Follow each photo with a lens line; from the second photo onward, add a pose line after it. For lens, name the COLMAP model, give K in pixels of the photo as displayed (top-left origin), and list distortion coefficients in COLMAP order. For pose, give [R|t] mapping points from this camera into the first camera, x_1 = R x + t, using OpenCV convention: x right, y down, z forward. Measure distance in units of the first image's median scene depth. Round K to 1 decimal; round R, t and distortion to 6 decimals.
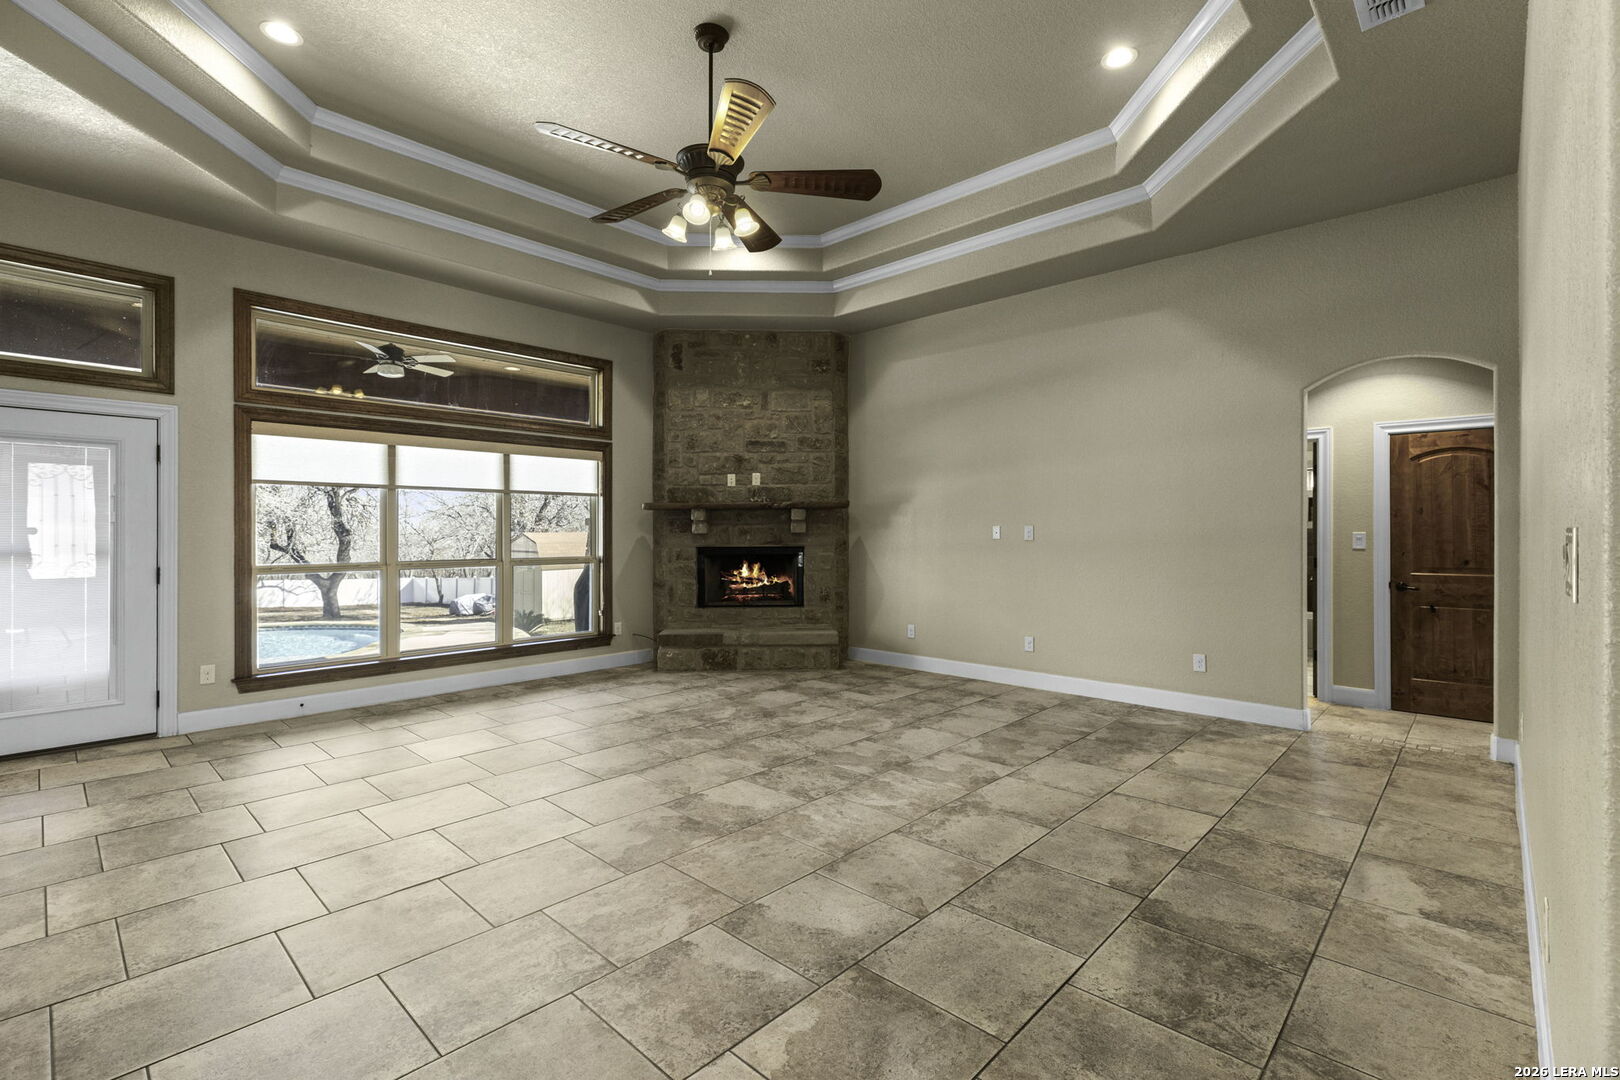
lens RADIAL K [[727.1, 0, 815.8], [0, 727.1, 532.0], [0, 0, 1]] dist [0.004196, 0.001644]
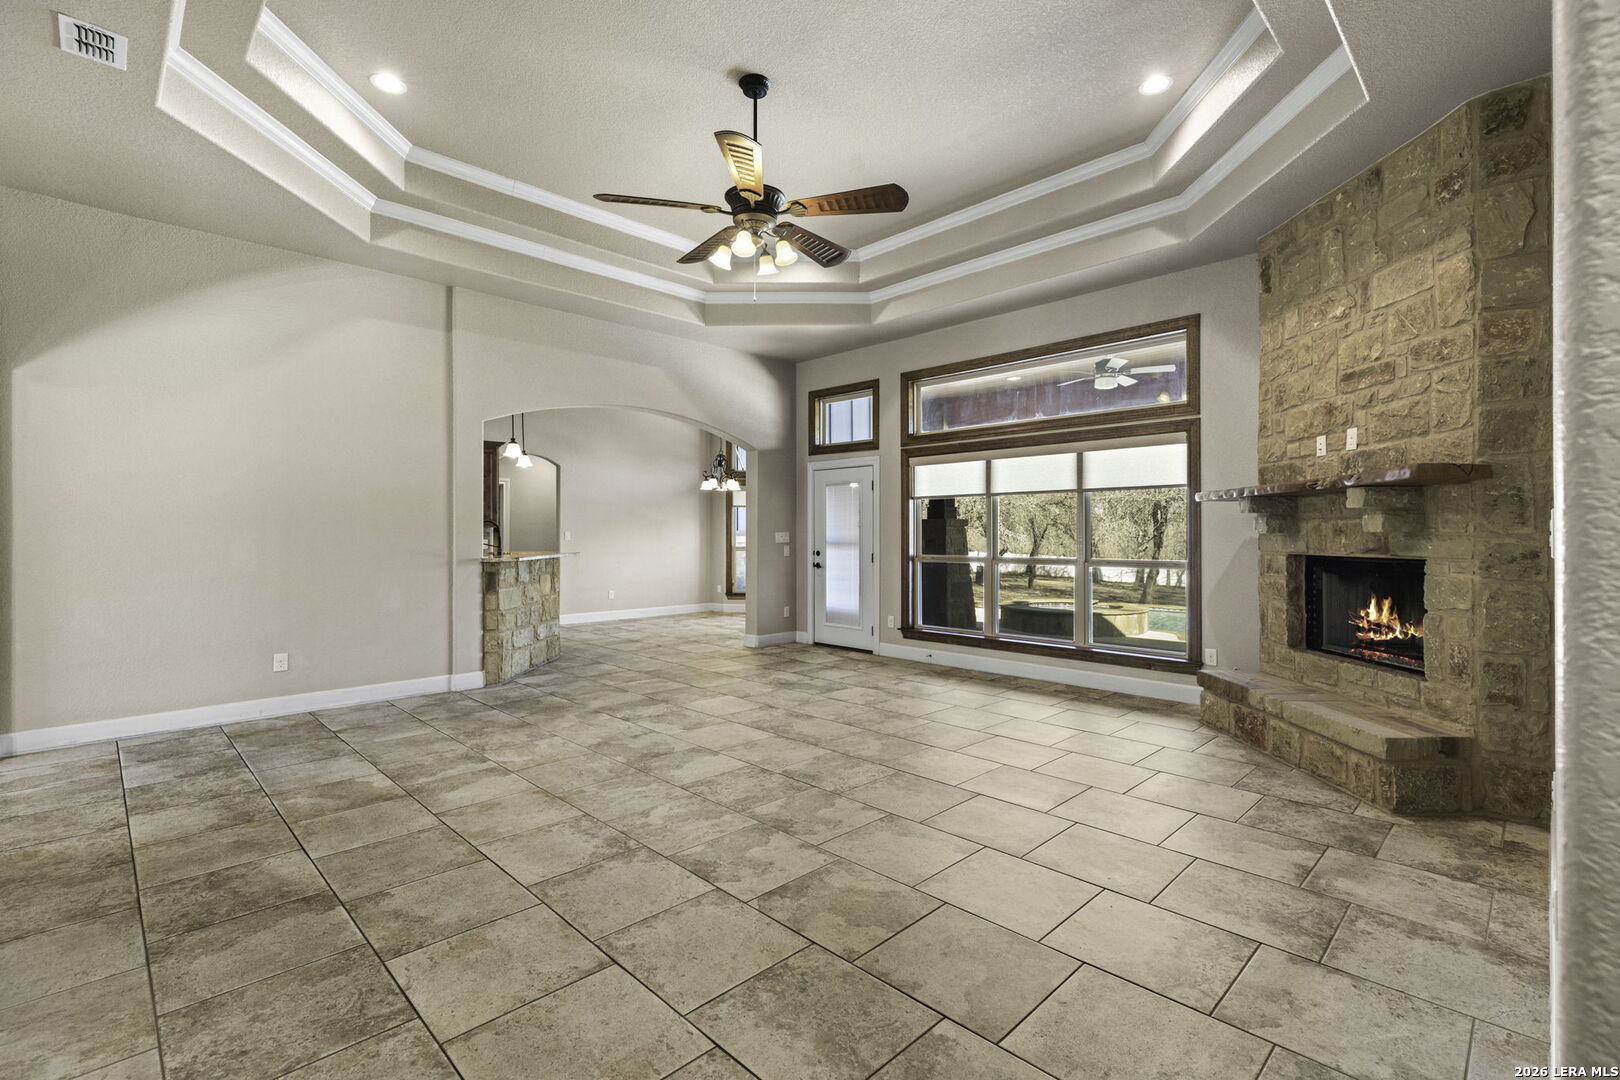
lens RADIAL K [[727.1, 0, 815.8], [0, 727.1, 532.0], [0, 0, 1]] dist [0.004196, 0.001644]
pose [[-0.035202, -0.000915, -0.999380, 1.000973], [0.002132, 0.999997, -0.000991, 0.000492], [0.999378, -0.002165, -0.035200, 1.183922]]
